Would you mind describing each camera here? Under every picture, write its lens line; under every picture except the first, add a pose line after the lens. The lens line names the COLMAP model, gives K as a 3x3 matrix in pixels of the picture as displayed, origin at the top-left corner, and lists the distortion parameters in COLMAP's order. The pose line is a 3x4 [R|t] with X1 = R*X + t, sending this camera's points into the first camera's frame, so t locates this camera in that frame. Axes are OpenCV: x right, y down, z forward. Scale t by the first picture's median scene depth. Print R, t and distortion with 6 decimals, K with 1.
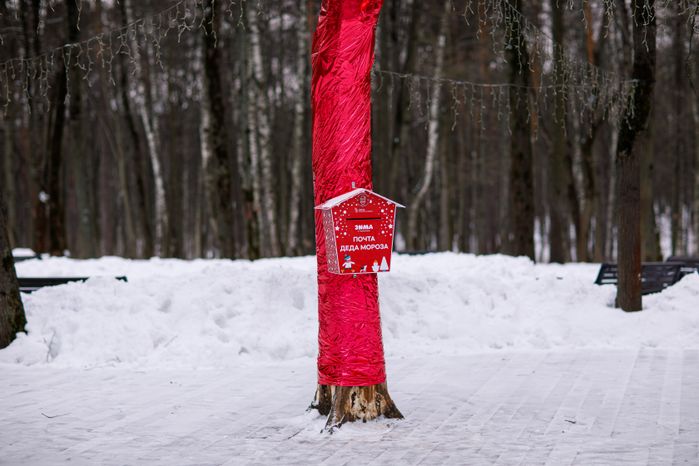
lens RADIAL K [[1645.7, 0, 349.6], [0, 1645.7, 233.3], [0, 0, 1]] dist [-0.132771, 0.000000]
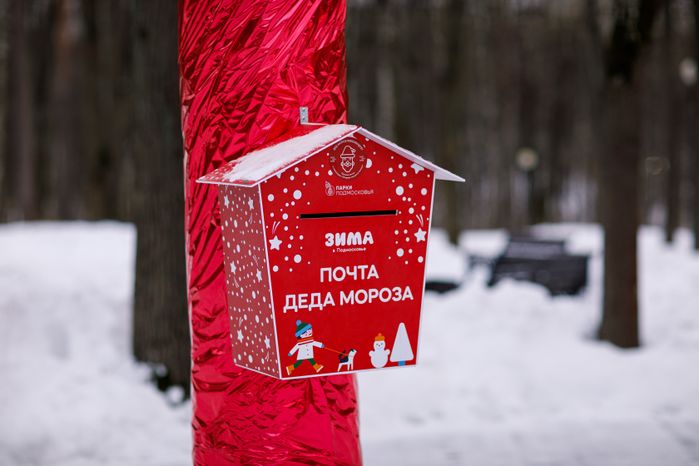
lens RADIAL K [[1645.7, 0, 349.2], [0, 1645.7, 232.9], [0, 0, 1]] dist [-0.132771, 0.000000]
pose [[0.983321, -0.002158, 0.181864, -0.053213], [-0.002137, 0.999723, 0.023419, -0.012891], [-0.181864, -0.023417, 0.983045, 0.665501]]
